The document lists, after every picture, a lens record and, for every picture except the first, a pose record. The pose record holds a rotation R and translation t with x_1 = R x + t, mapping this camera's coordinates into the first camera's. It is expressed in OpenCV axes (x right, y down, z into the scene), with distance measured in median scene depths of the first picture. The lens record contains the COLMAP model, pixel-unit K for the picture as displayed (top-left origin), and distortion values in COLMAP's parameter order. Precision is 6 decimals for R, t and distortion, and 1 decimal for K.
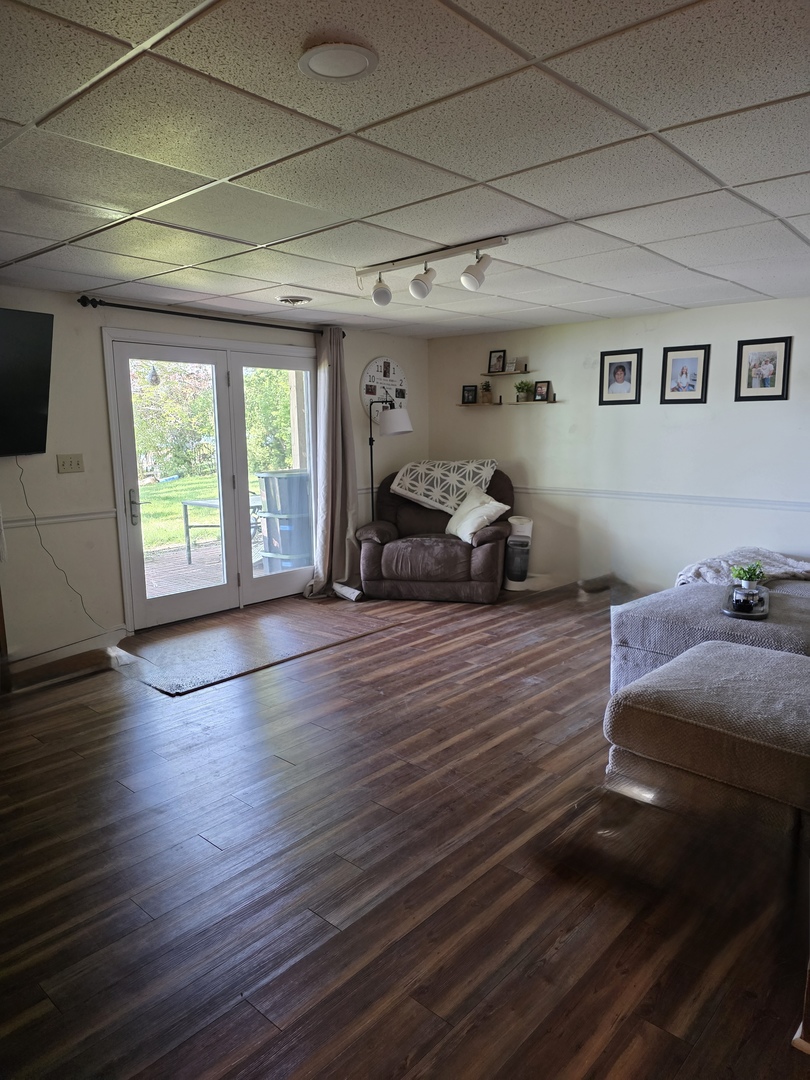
lens RADIAL K [[726.3, 0, 410.2], [0, 726.3, 543.2], [0, 0, 1]] dist [0.063346, -0.054908]
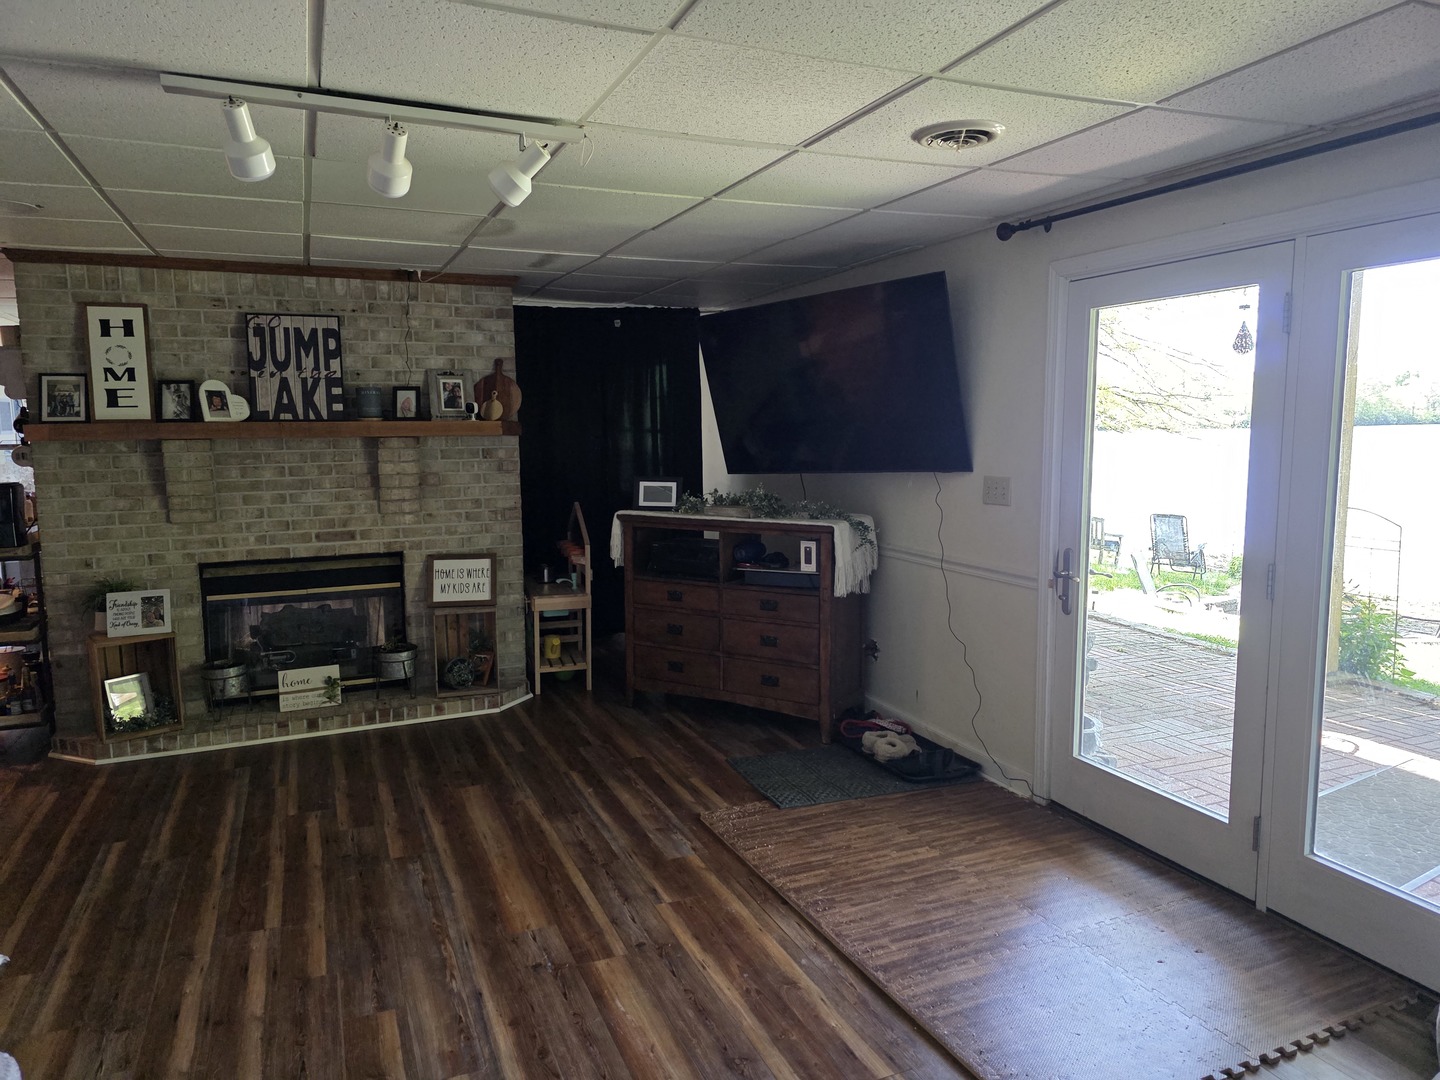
lens RADIAL K [[968.4, 0, 717.7], [0, 968.4, 534.0], [0, 0, 1]] dist [0.063346, -0.054908]
pose [[-0.428965, 0.118506, -0.895514, 0.450653], [-0.130633, 0.972798, 0.191308, -0.224676], [0.893826, 0.199049, -0.401815, 1.252887]]
